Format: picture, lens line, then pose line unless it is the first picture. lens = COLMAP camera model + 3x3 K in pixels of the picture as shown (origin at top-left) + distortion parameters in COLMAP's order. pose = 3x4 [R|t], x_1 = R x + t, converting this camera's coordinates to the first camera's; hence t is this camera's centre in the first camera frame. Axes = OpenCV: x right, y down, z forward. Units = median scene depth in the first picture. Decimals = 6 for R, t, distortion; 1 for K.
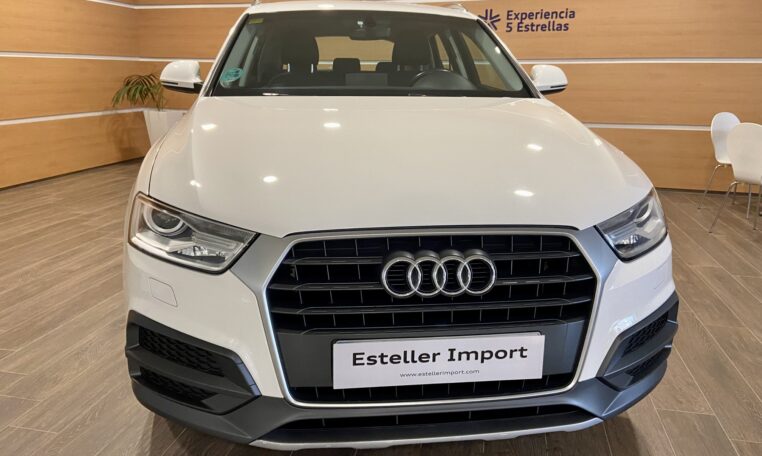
lens RADIAL K [[587.4, 0, 392.9], [0, 587.4, 220.5], [0, 0, 1]] dist [0.098072, -0.116656]
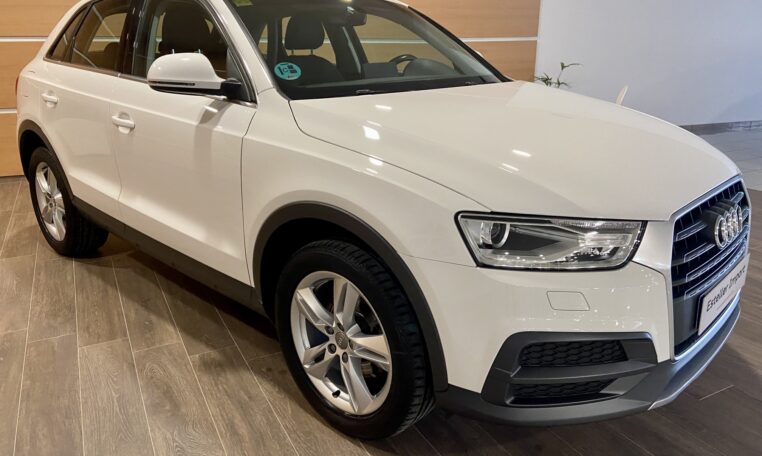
lens RADIAL K [[587.4, 0, 394.8], [0, 587.4, 220.8], [0, 0, 1]] dist [0.098072, -0.116656]
pose [[0.759706, -0.195301, 0.620246, -1.217455], [0.165233, 0.980503, 0.106352, -0.167798], [-0.628924, 0.021689, 0.777164, 0.415000]]
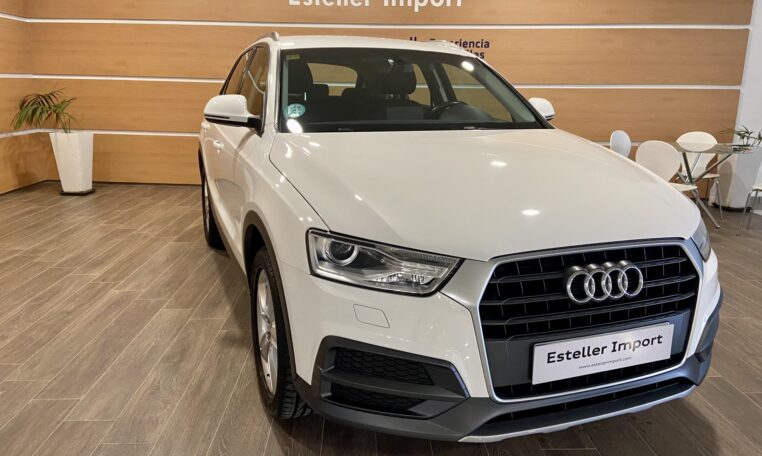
lens RADIAL K [[587.4, 0, 397.5], [0, 587.4, 215.8], [0, 0, 1]] dist [0.098072, -0.116656]
pose [[0.965826, -0.047967, 0.254714, -0.625741], [0.054457, 0.998345, -0.018484, -0.047738], [-0.253405, 0.031724, 0.966840, -0.100592]]
